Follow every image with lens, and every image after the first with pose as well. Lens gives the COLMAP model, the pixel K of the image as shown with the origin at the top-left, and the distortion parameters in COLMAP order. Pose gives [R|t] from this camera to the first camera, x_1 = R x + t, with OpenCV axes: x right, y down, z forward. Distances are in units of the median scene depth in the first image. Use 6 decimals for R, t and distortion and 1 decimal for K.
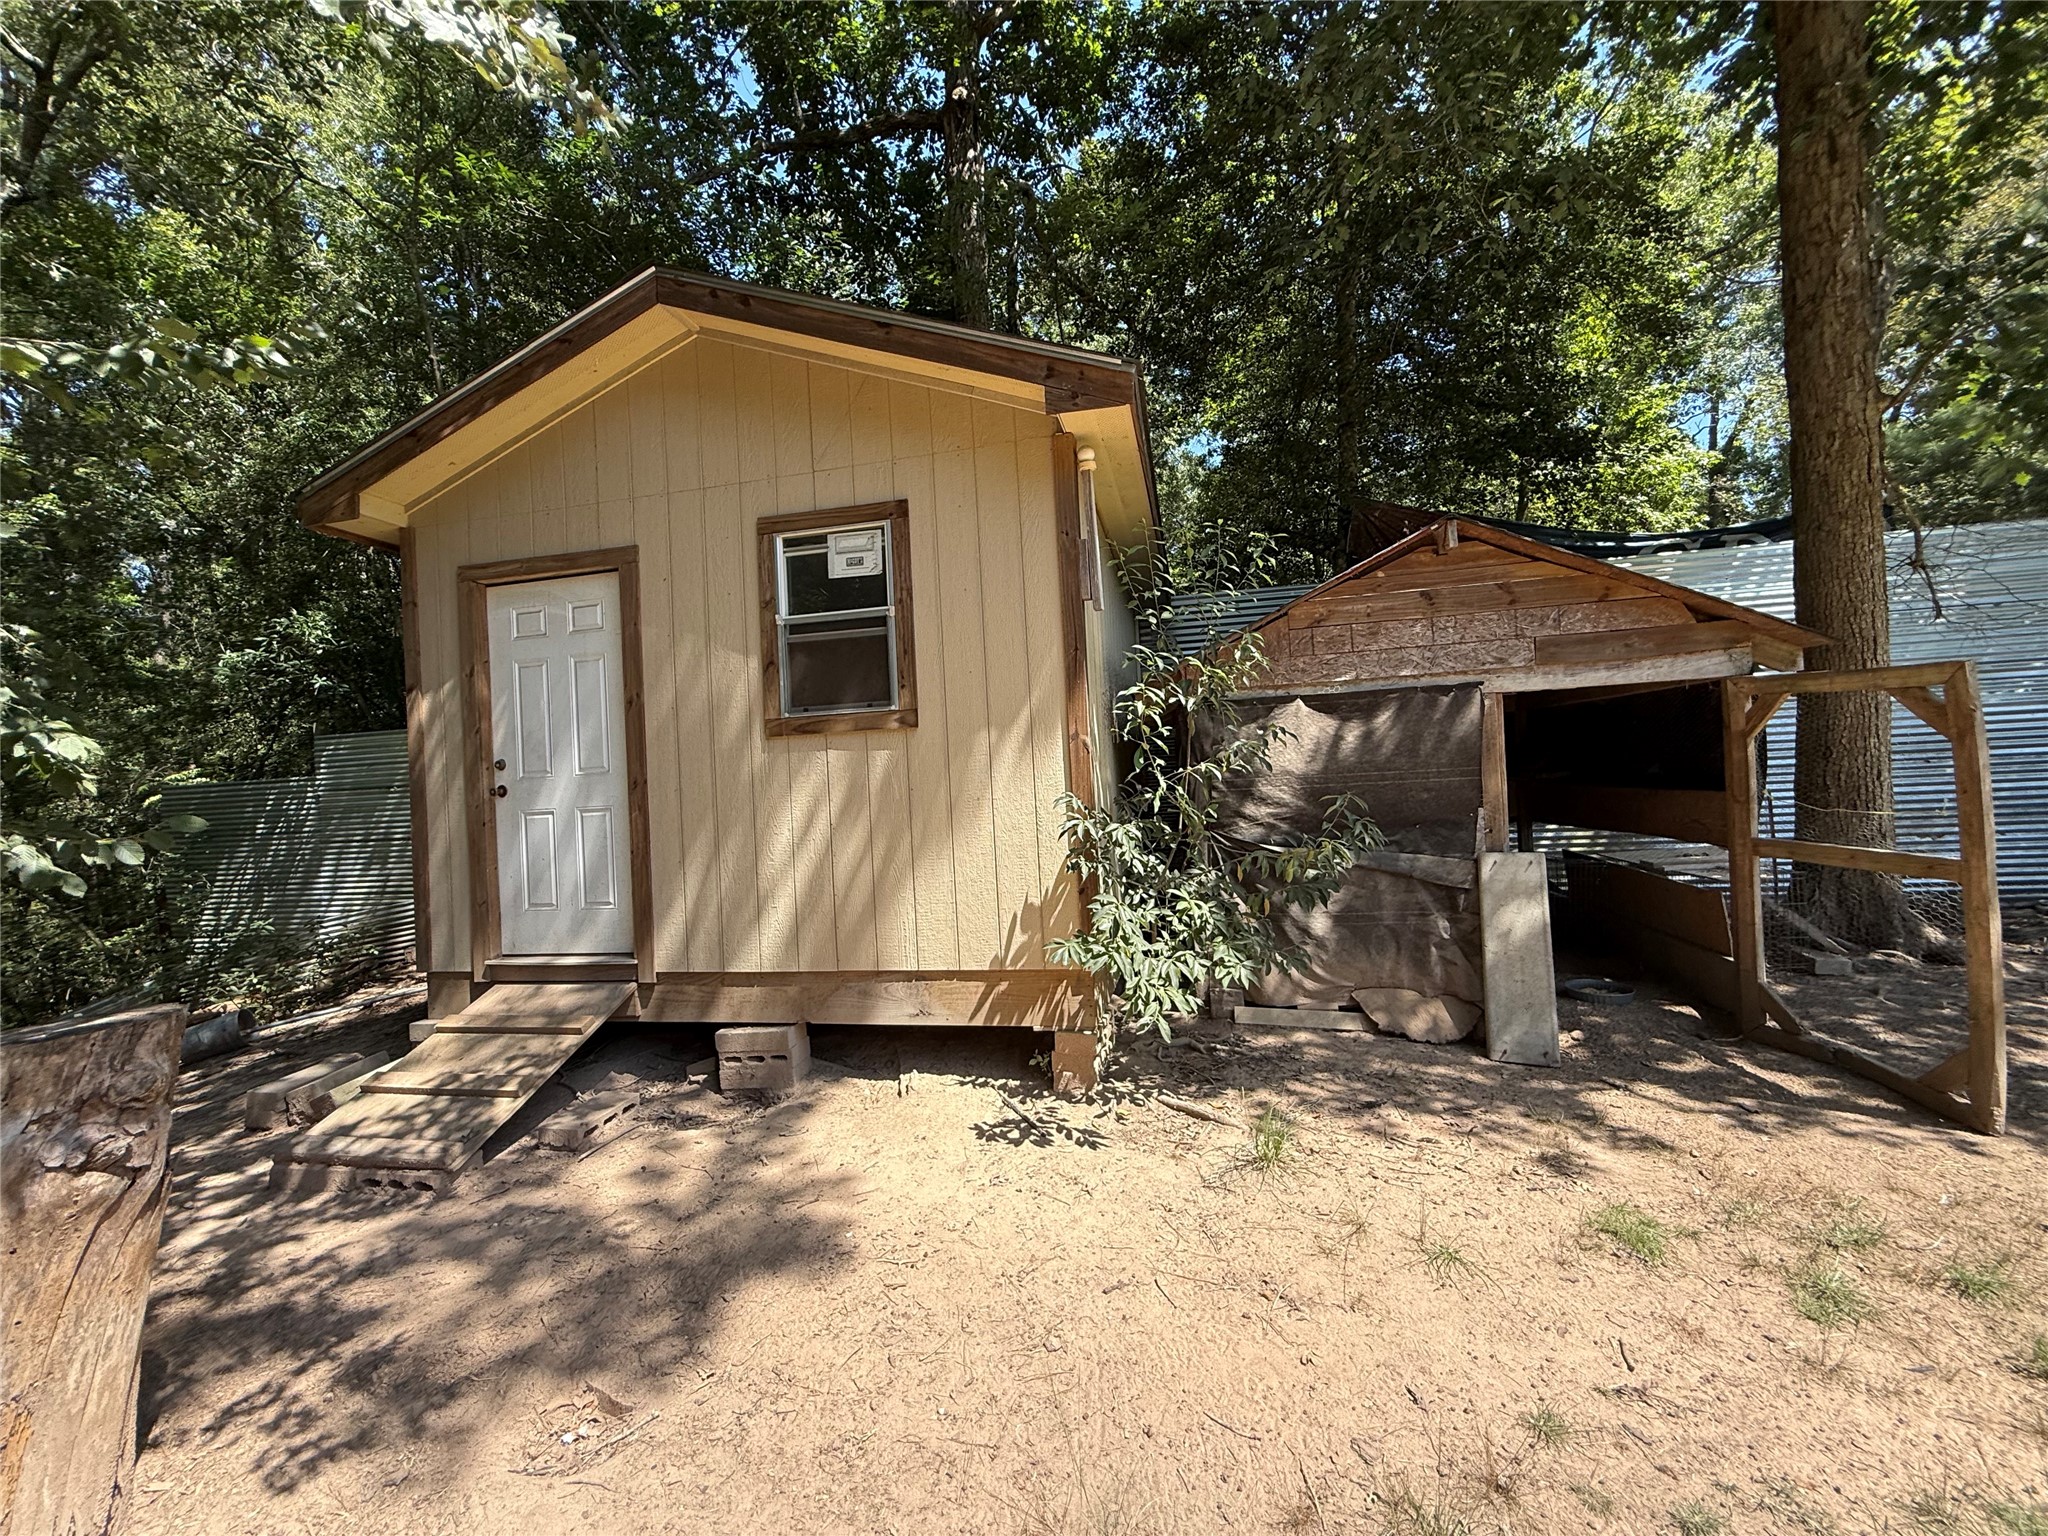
lens RADIAL K [[815.0, 0, 1018.2], [0, 815.0, 775.7], [0, 0, 1]] dist [-0.006158, 0.001969]
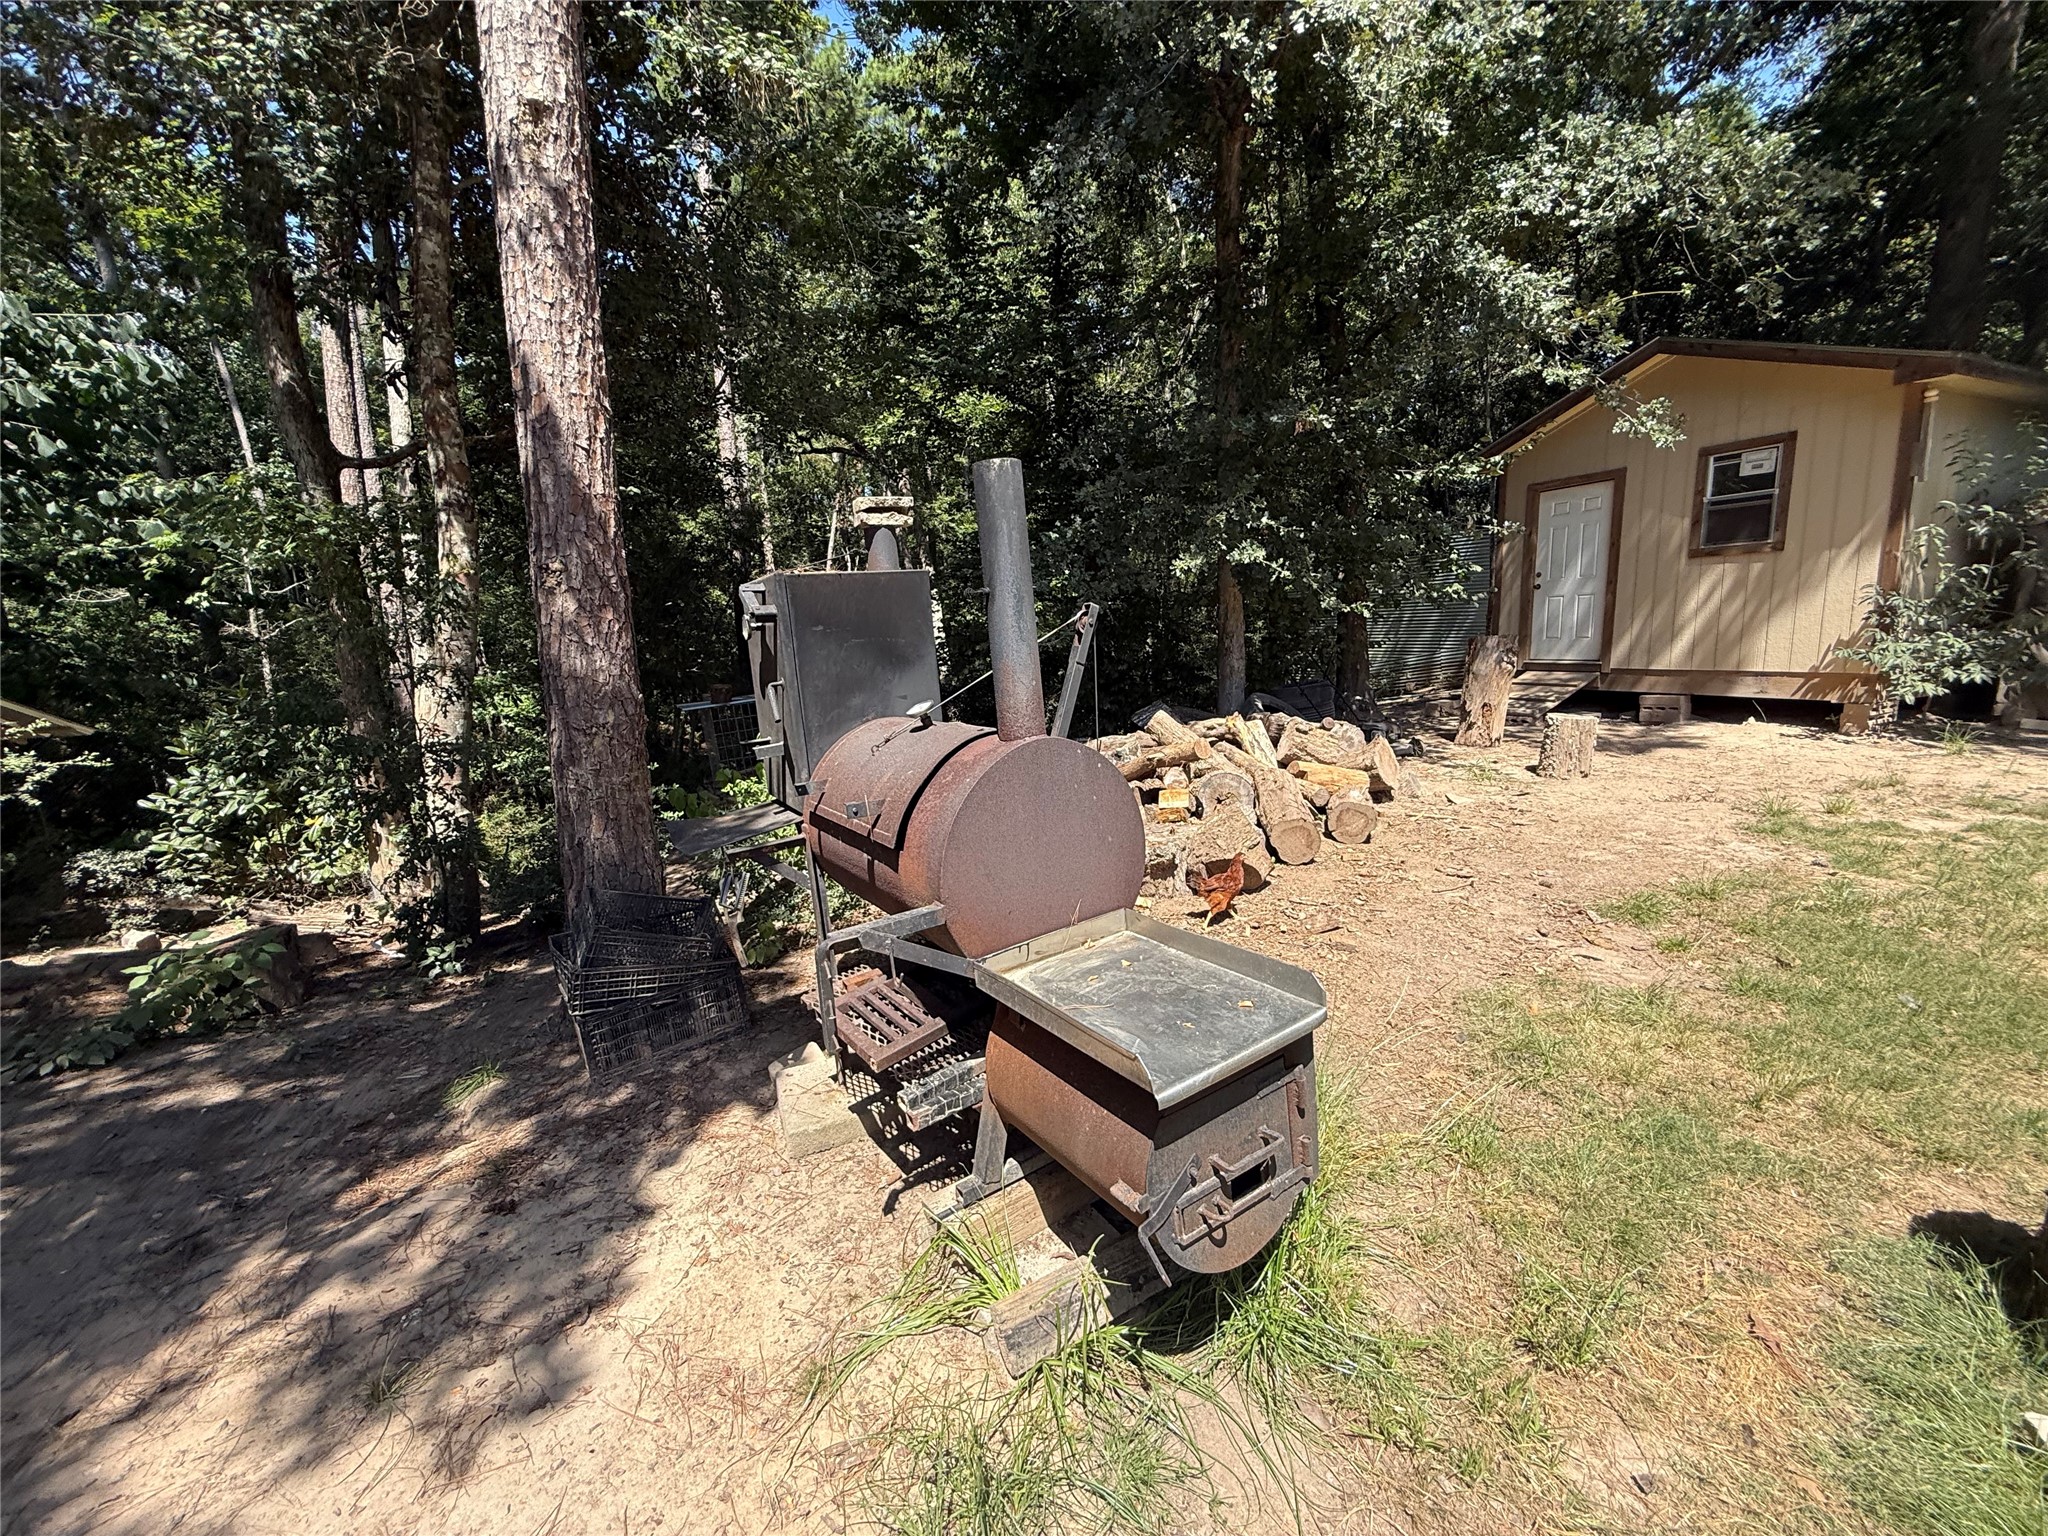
lens RADIAL K [[815.0, 0, 1014.2], [0, 815.0, 763.0], [0, 0, 1]] dist [-0.006158, 0.001969]
pose [[0.587240, 0.160348, -0.793371, 0.423104], [0.020168, 0.976978, 0.212385, -0.010016], [0.809162, -0.140722, 0.570487, -1.705678]]
